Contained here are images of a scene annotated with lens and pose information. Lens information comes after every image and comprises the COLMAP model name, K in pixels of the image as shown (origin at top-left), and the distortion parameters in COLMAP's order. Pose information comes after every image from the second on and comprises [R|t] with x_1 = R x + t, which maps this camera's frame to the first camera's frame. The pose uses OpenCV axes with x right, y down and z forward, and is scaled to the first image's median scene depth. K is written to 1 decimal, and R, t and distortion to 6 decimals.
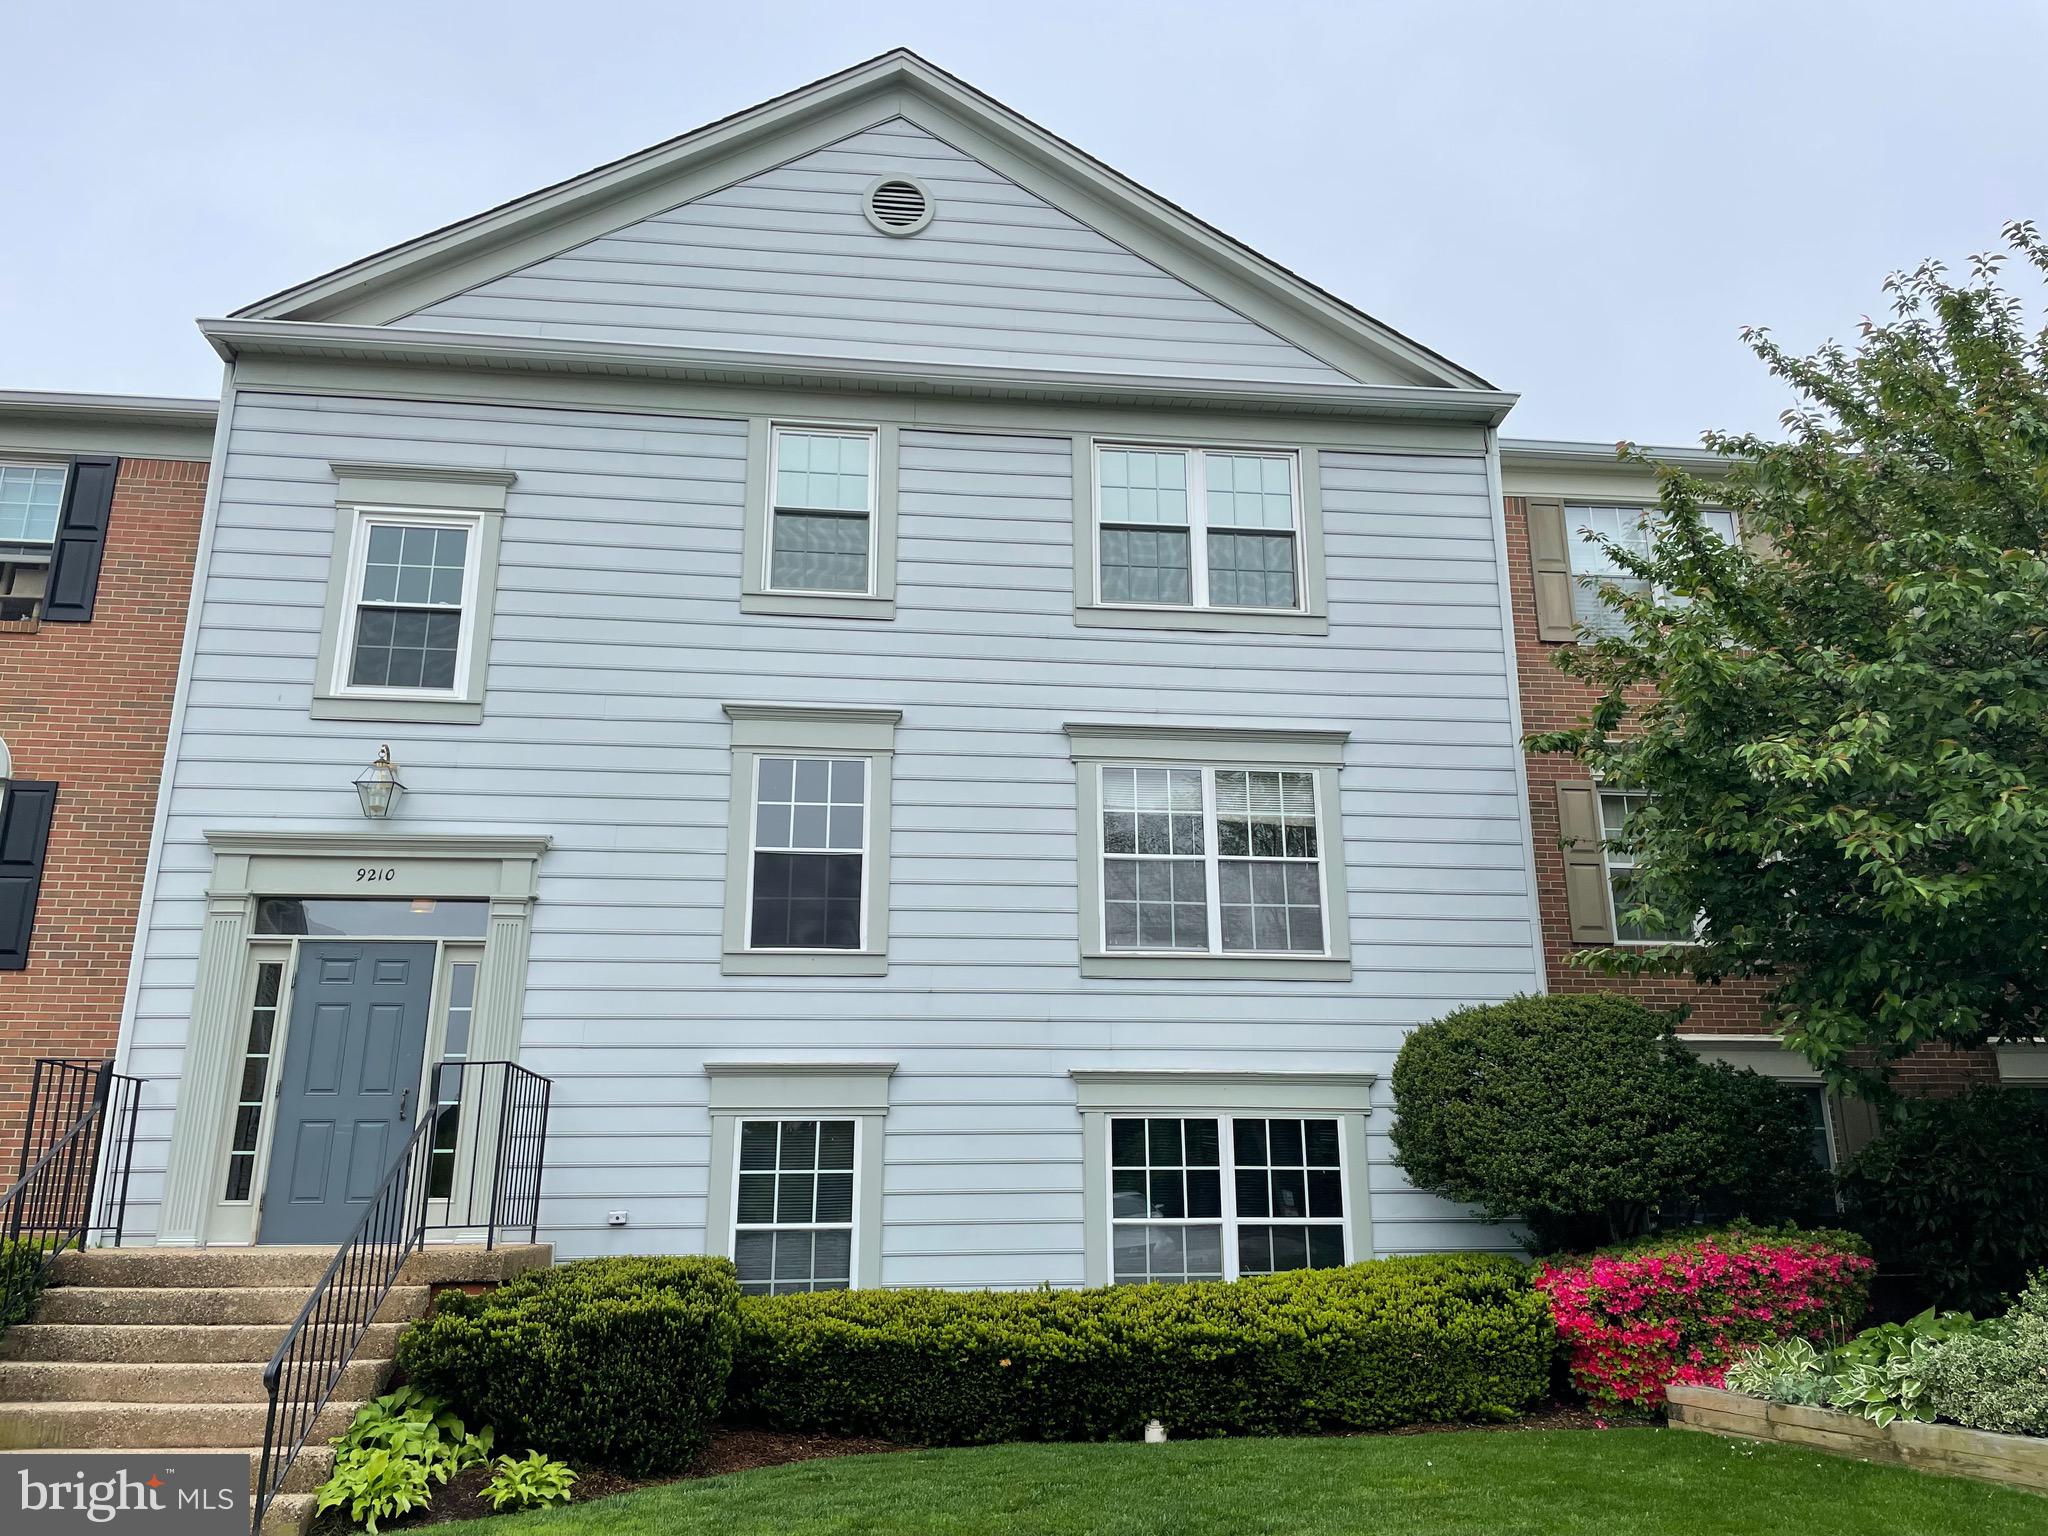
lens RADIAL K [[1542.6, 0, 1026.5], [0, 1542.6, 751.3], [0, 0, 1]] dist [0.088312, -0.119624]
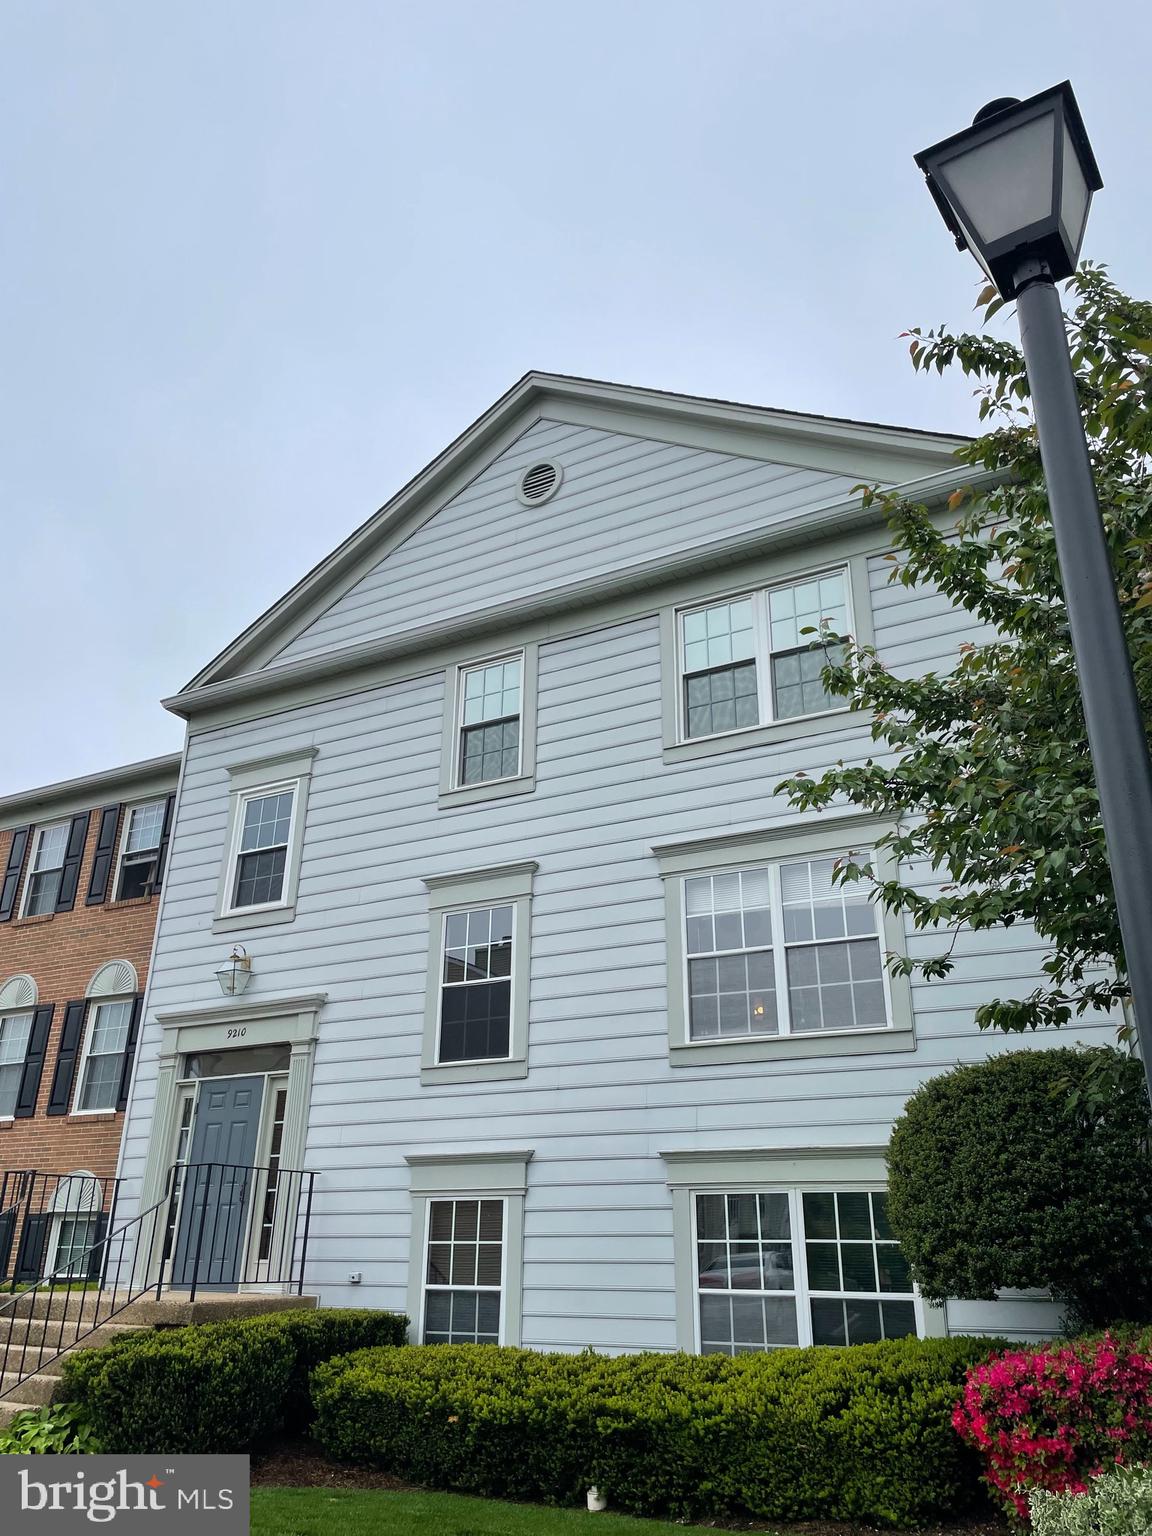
lens RADIAL K [[1157.0, 0, 576.0], [0, 1157.0, 768.0], [0, 0, 1]] dist [0.088312, -0.119624]
pose [[0.812186, -0.213687, -0.542855, 0.504848], [0.155440, 0.976131, -0.151679, 0.050827], [0.562310, 0.038810, 0.826016, 0.241677]]
